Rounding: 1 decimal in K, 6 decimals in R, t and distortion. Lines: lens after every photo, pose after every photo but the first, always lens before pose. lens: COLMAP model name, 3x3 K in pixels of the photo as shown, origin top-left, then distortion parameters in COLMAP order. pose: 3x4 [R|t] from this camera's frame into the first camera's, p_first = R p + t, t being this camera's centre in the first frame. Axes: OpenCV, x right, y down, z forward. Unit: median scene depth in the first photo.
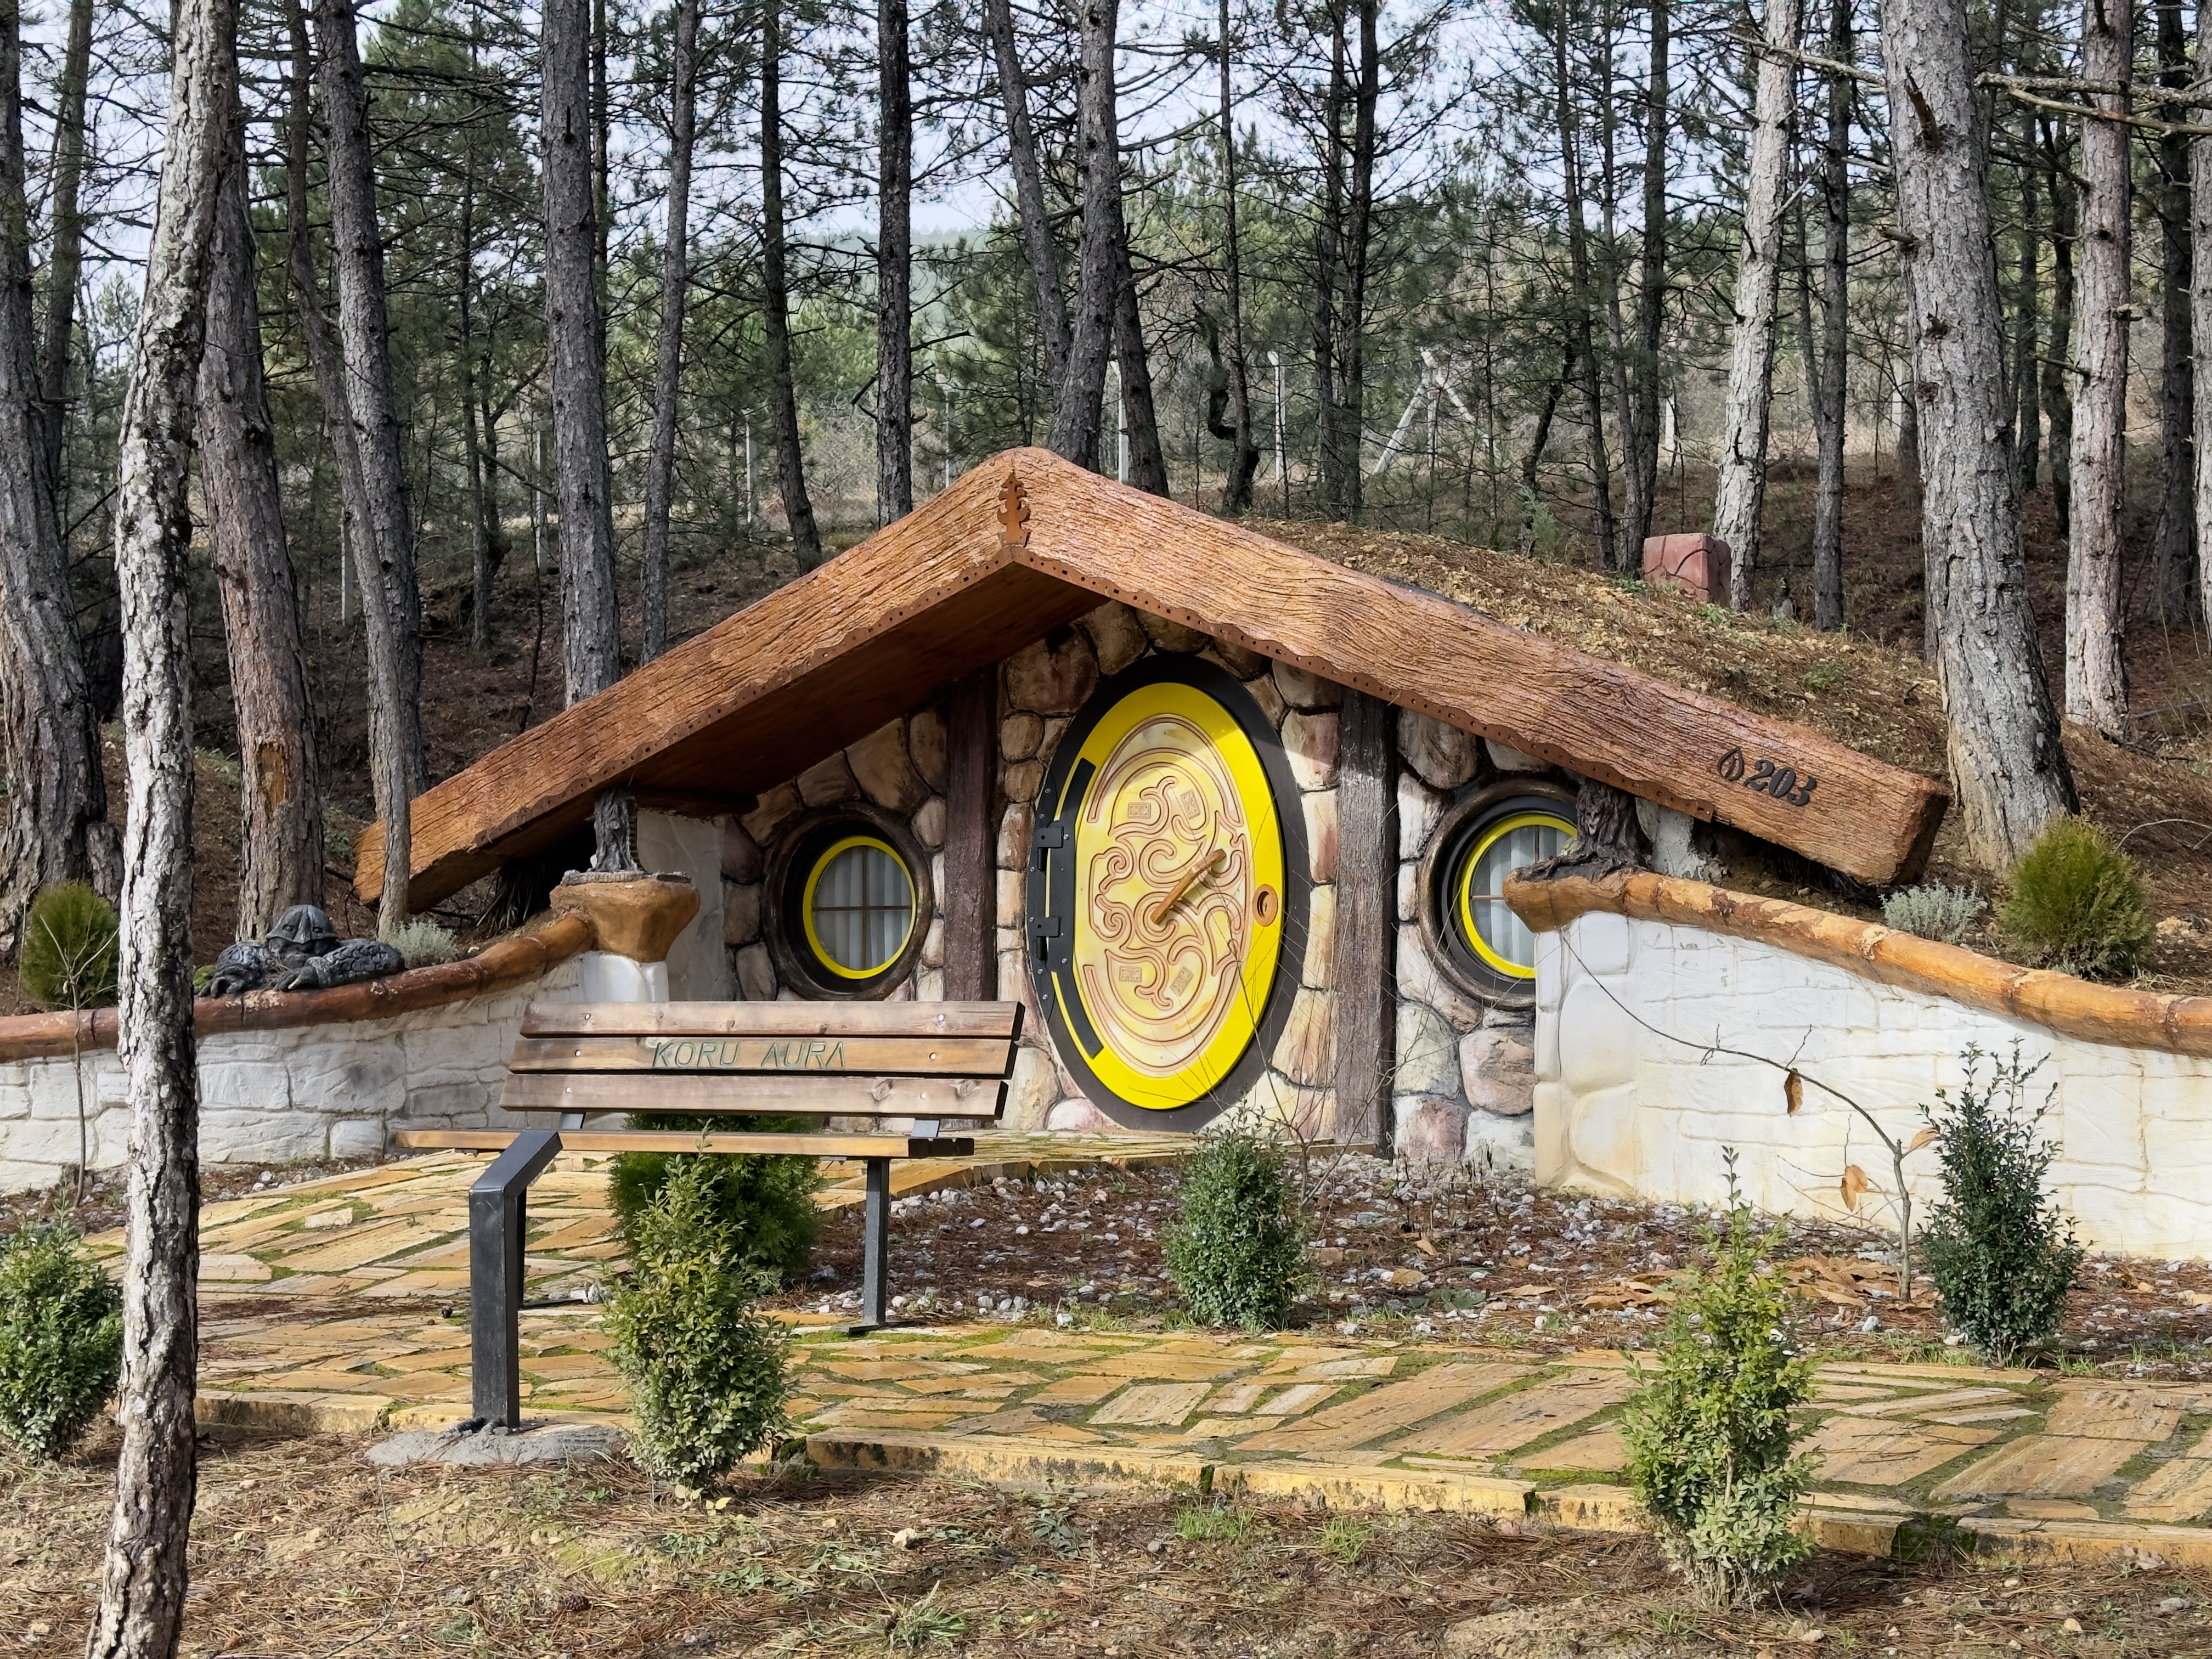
lens RADIAL K [[2985.2, 0, 1189.0], [0, 2985.2, 845.3], [0, 0, 1]] dist [0.129337, 0.000000]
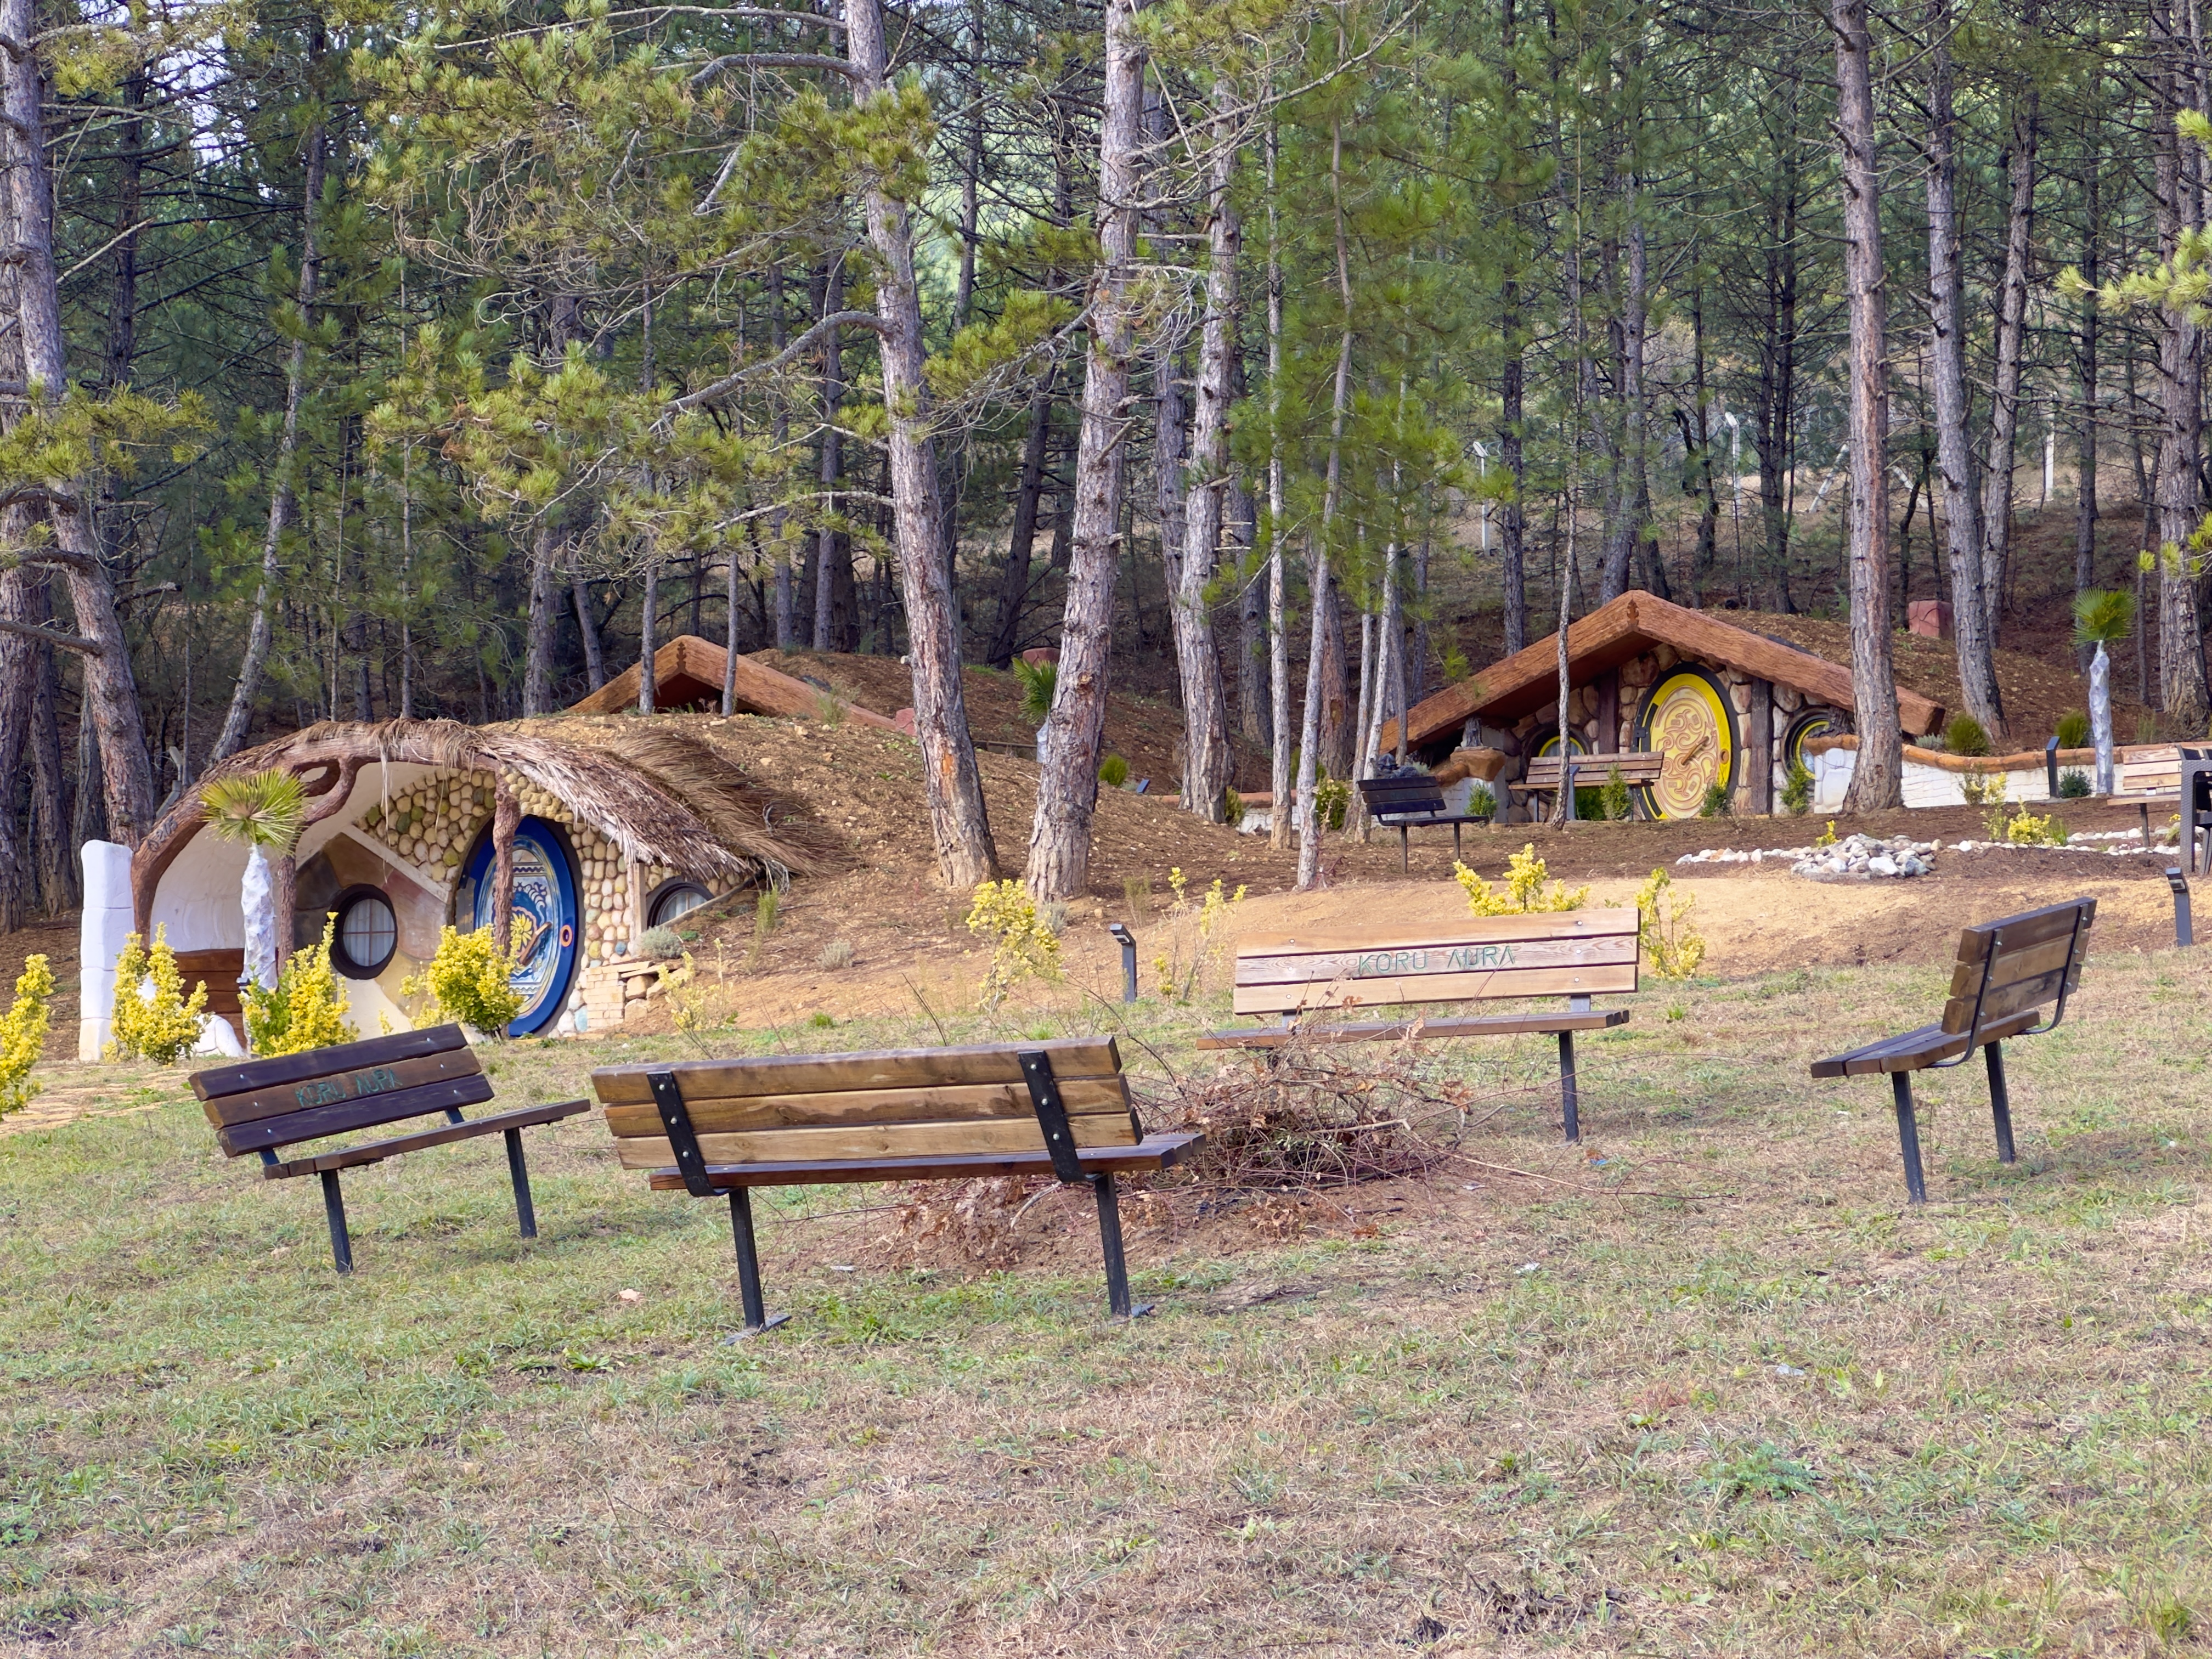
lens RADIAL K [[4796.5, 0, 1103.1], [0, 4796.5, 837.1], [0, 0, 1]] dist [0.073833, 0.000000]
pose [[0.994490, -0.002287, -0.104804, -0.079861], [0.000057, 0.999774, -0.021272, 0.190805], [0.104829, 0.021148, 0.994265, -3.464004]]
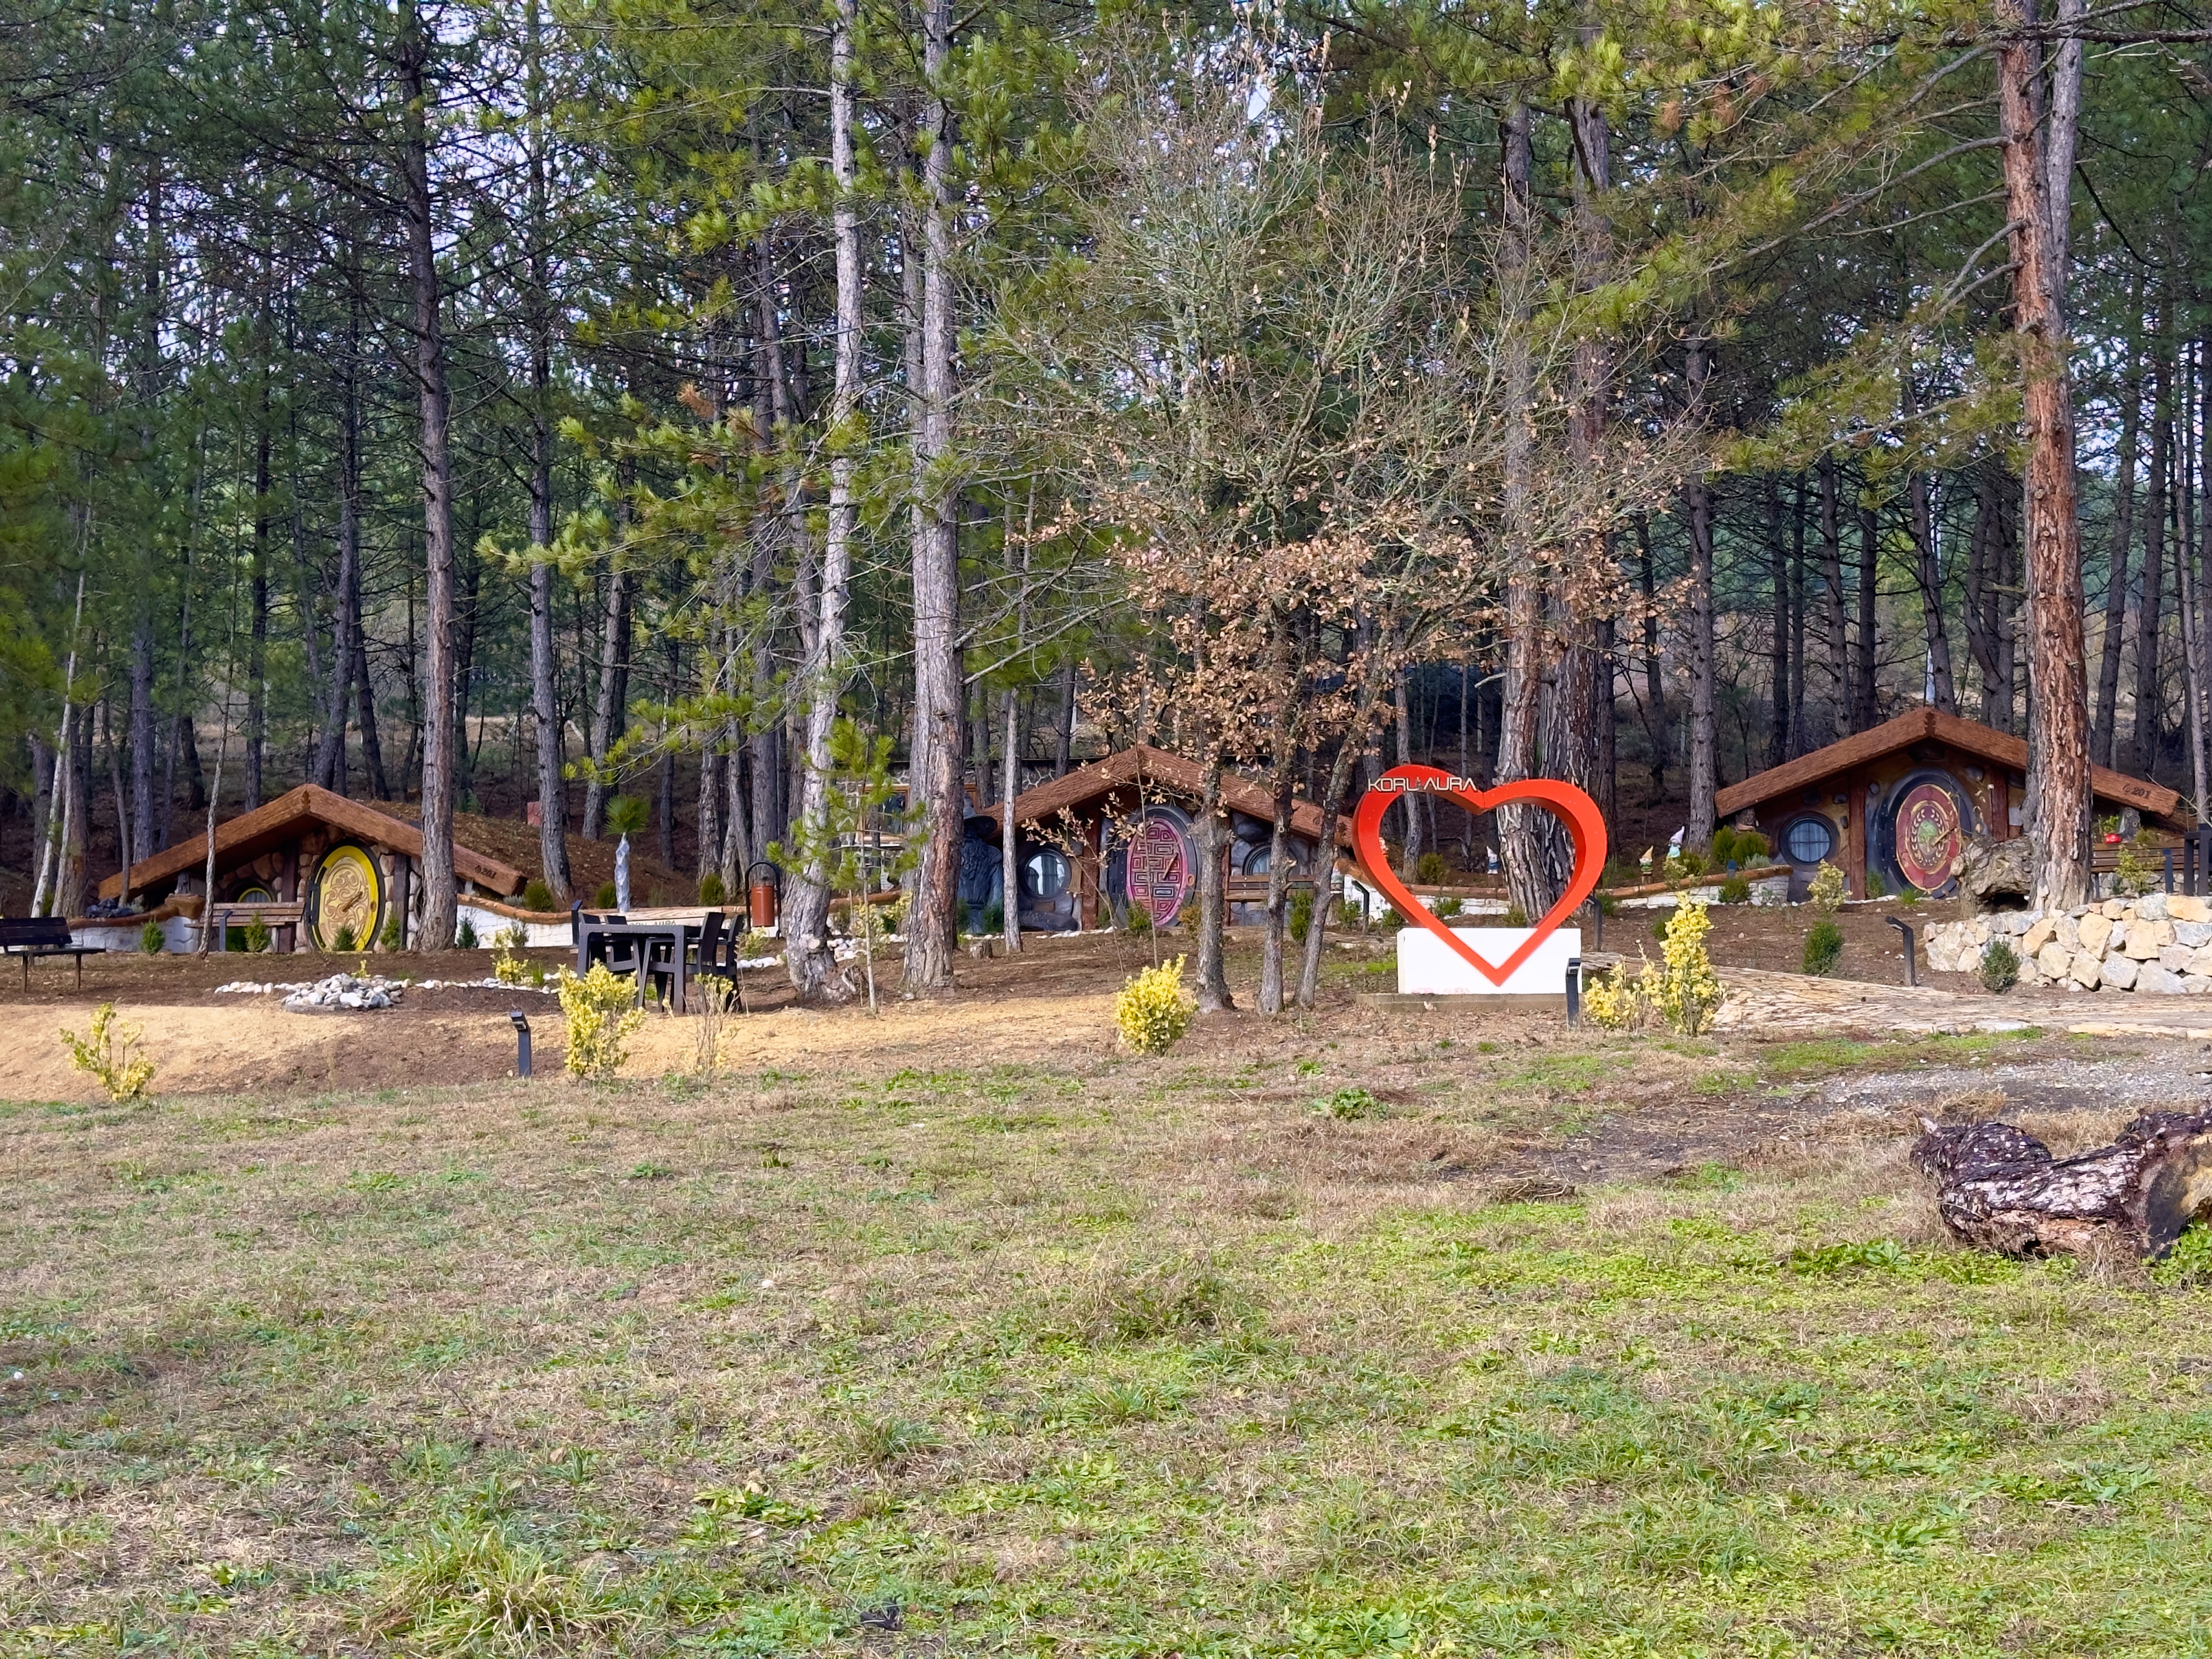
lens RADIAL K [[2985.2, 0, 1123.4], [0, 2985.2, 831.0], [0, 0, 1]] dist [0.129337, 0.000000]
pose [[0.976793, 0.032703, 0.211673, 0.147382], [-0.019168, 0.997657, -0.065678, 0.160772], [-0.213325, 0.060096, 0.975131, -2.971722]]
